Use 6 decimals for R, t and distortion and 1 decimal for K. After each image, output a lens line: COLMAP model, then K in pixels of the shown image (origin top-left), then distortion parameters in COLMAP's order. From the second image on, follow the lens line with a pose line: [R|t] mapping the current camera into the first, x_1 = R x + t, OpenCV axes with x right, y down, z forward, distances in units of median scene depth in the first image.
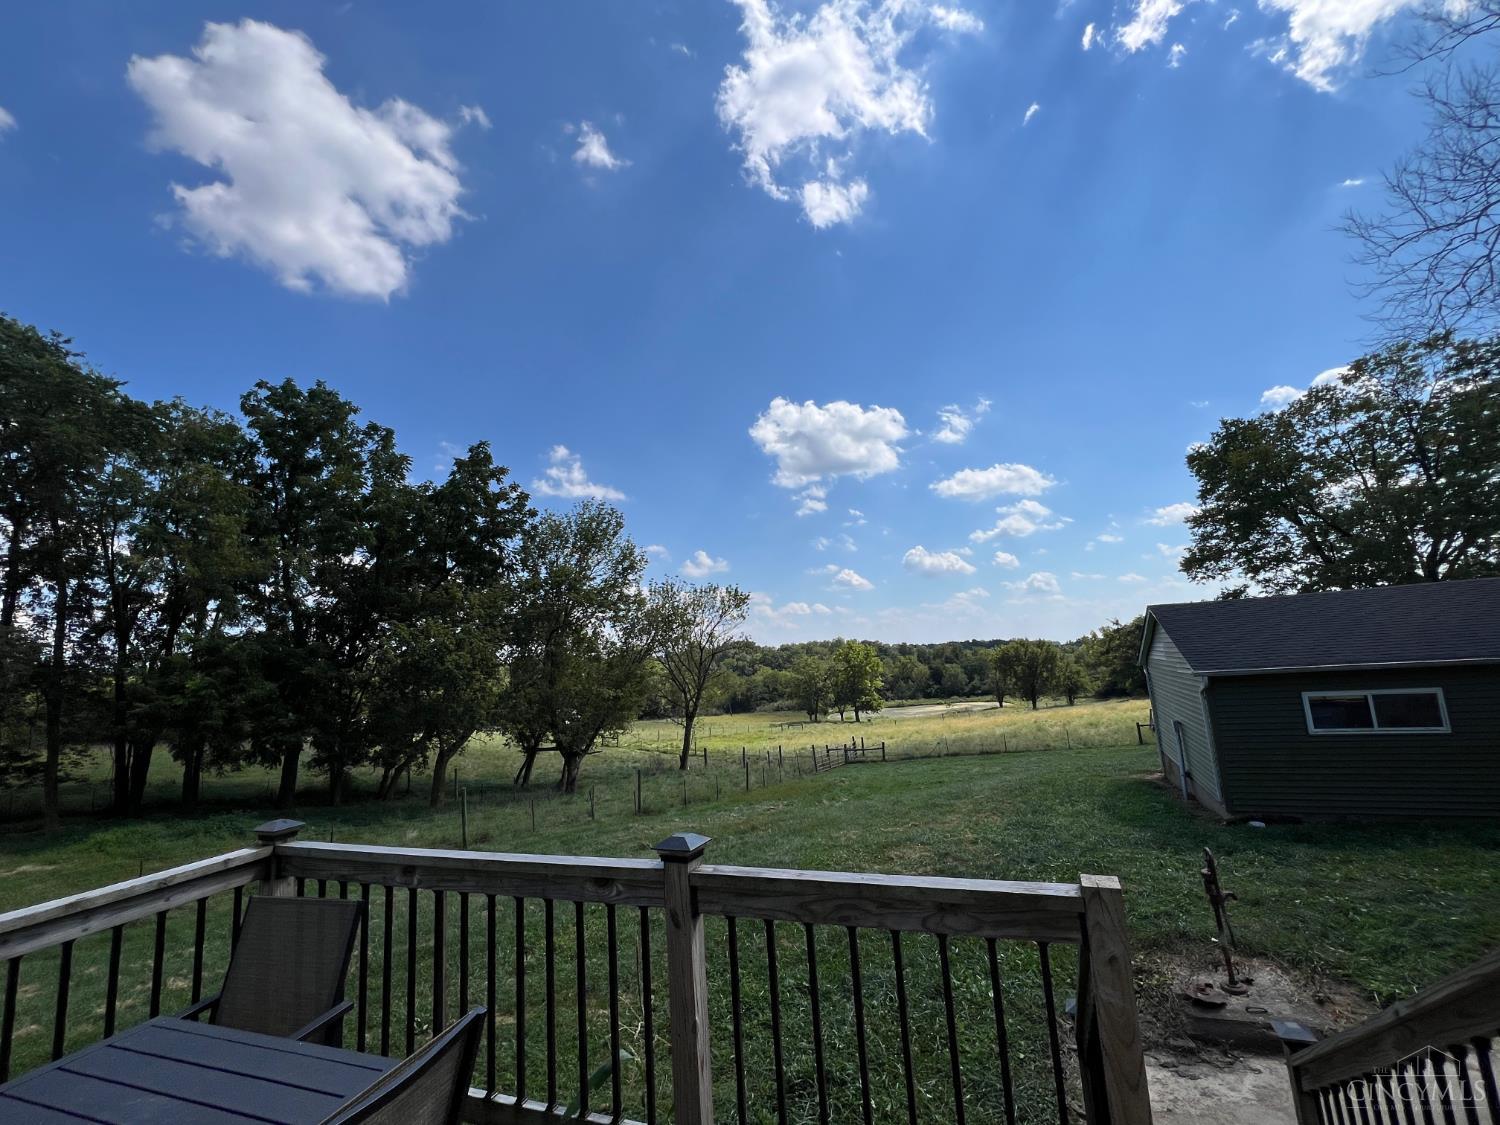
lens RADIAL K [[654.7, 0, 744.4], [0, 654.7, 561.3], [0, 0, 1]] dist [-0.002689, 0.000981]
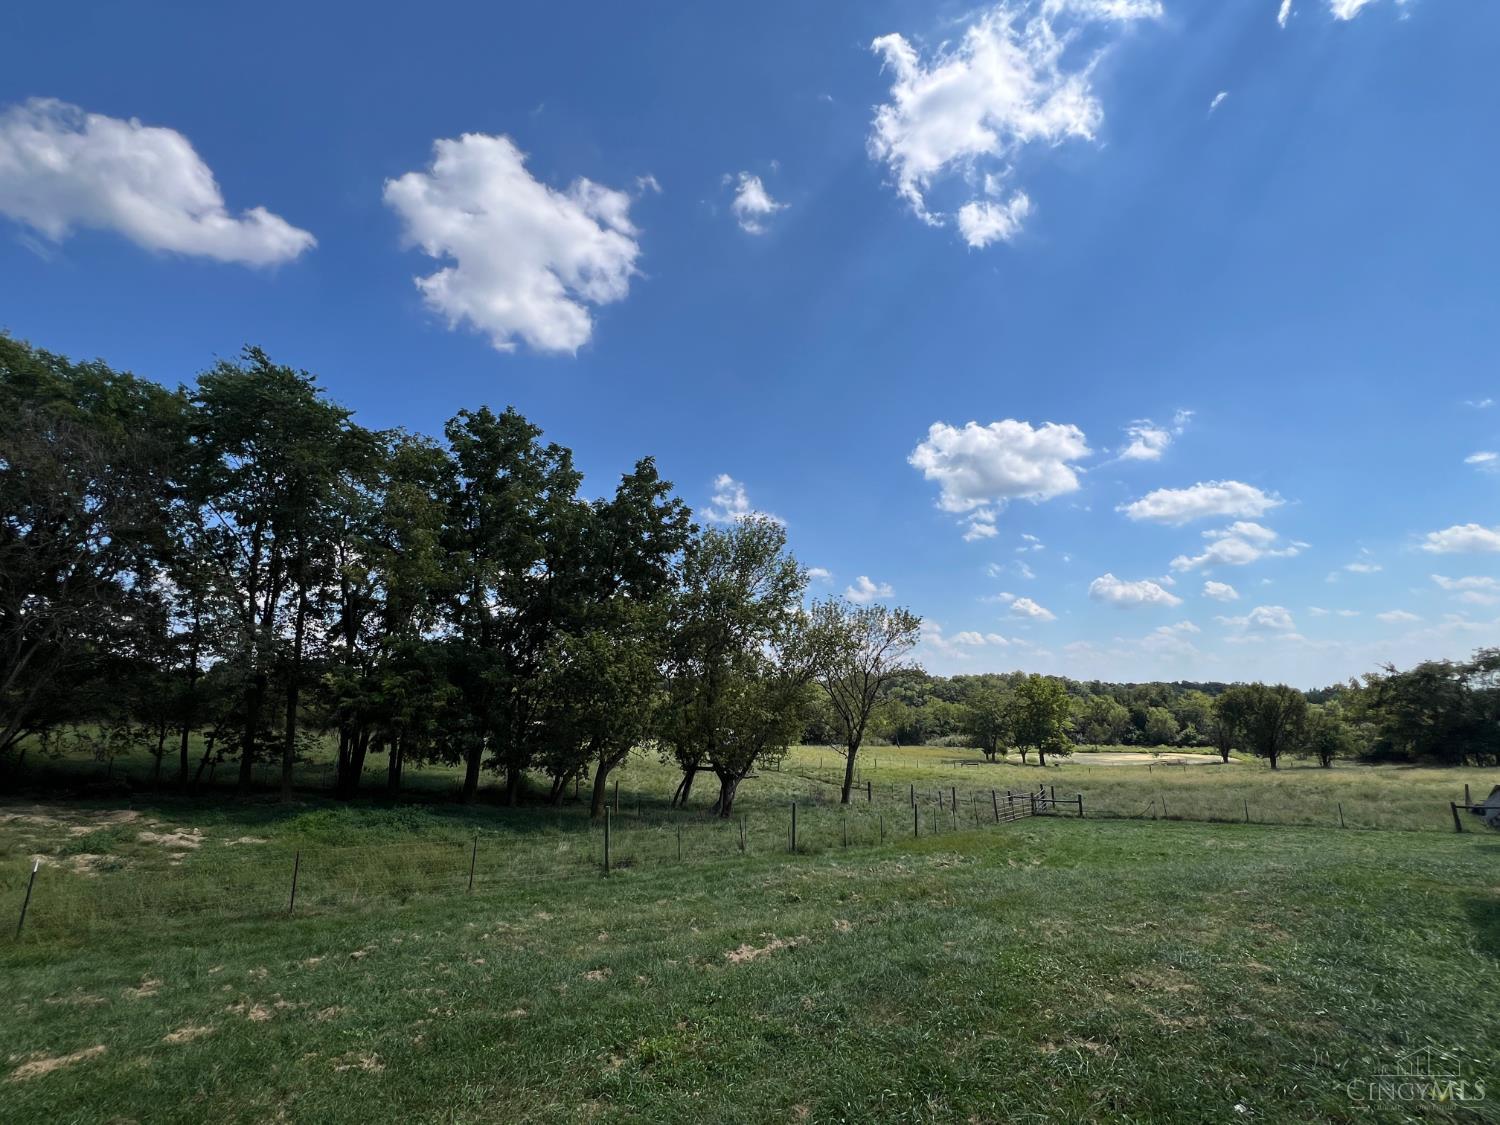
lens RADIAL K [[654.7, 0, 745.1], [0, 654.7, 562.8], [0, 0, 1]] dist [-0.002689, 0.000981]
pose [[0.968070, 0.008498, -0.250537, -0.000607], [-0.017182, 0.999324, -0.032496, 0.010520], [0.250092, 0.035764, 0.967561, 0.062022]]
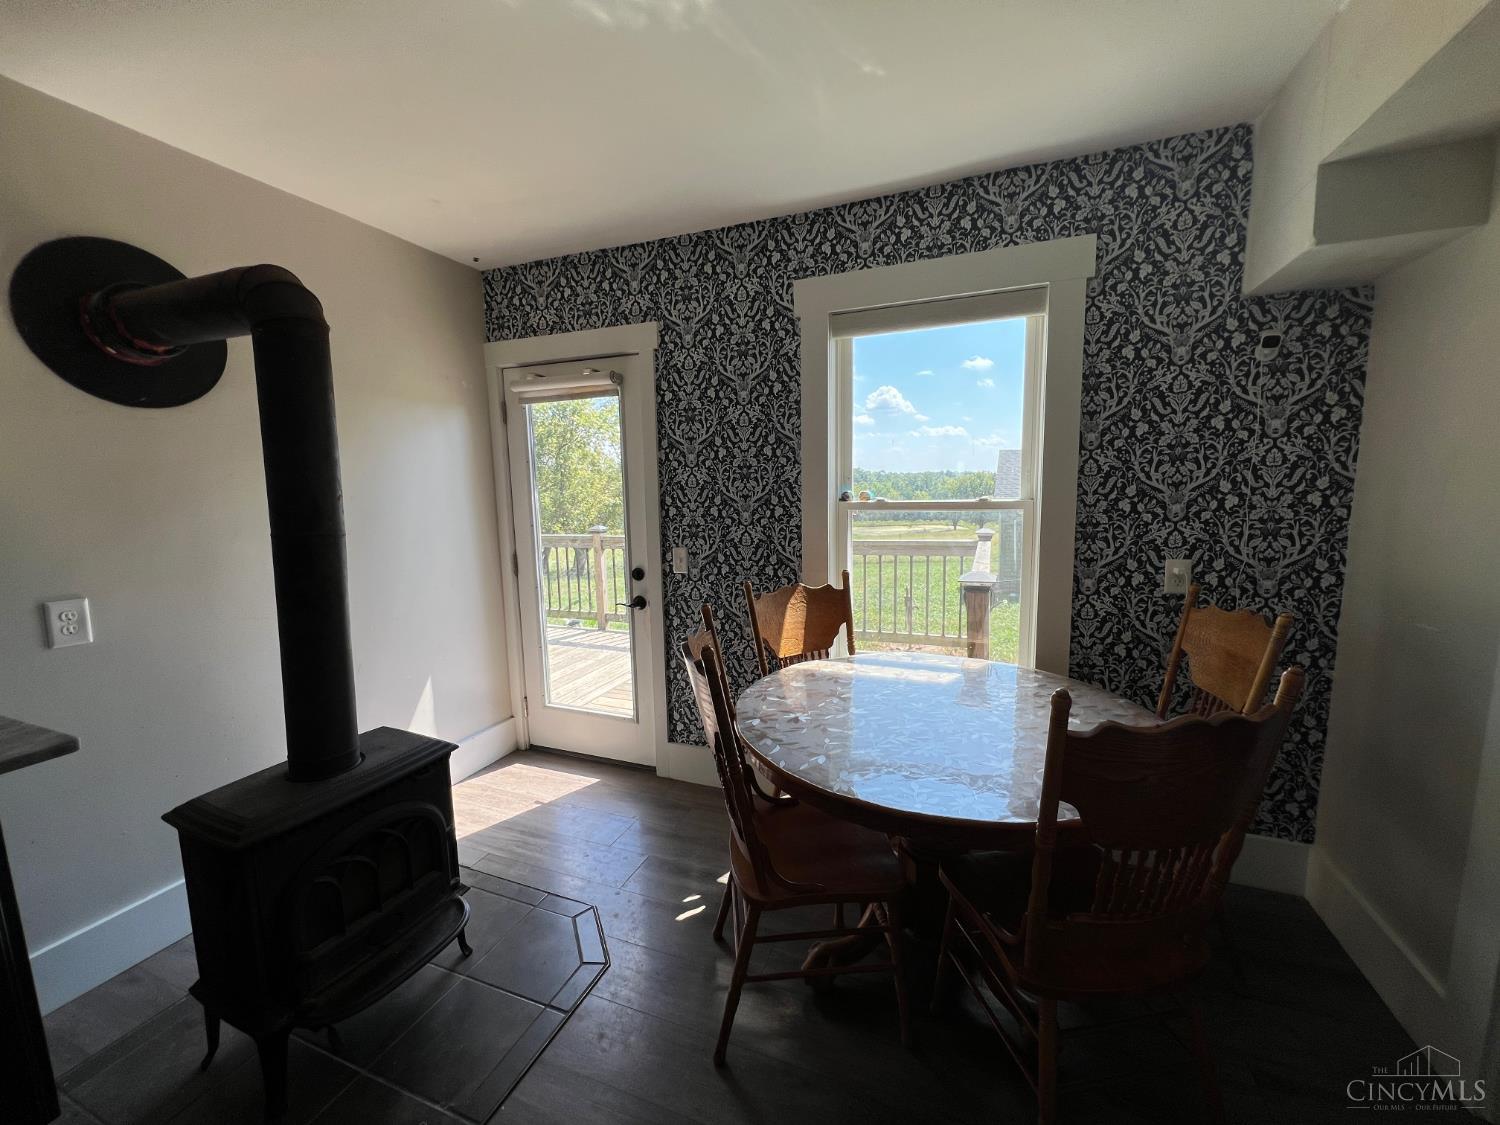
lens RADIAL K [[599.7, 0, 746.8], [0, 599.7, 567.5], [0, 0, 1]] dist [-0.001229, 0.000413]
pose [[0.999025, 0.039890, 0.018908, 0.033728], [-0.043658, 0.956210, 0.289408, -0.012428], [-0.006536, -0.289951, 0.957019, -0.103375]]
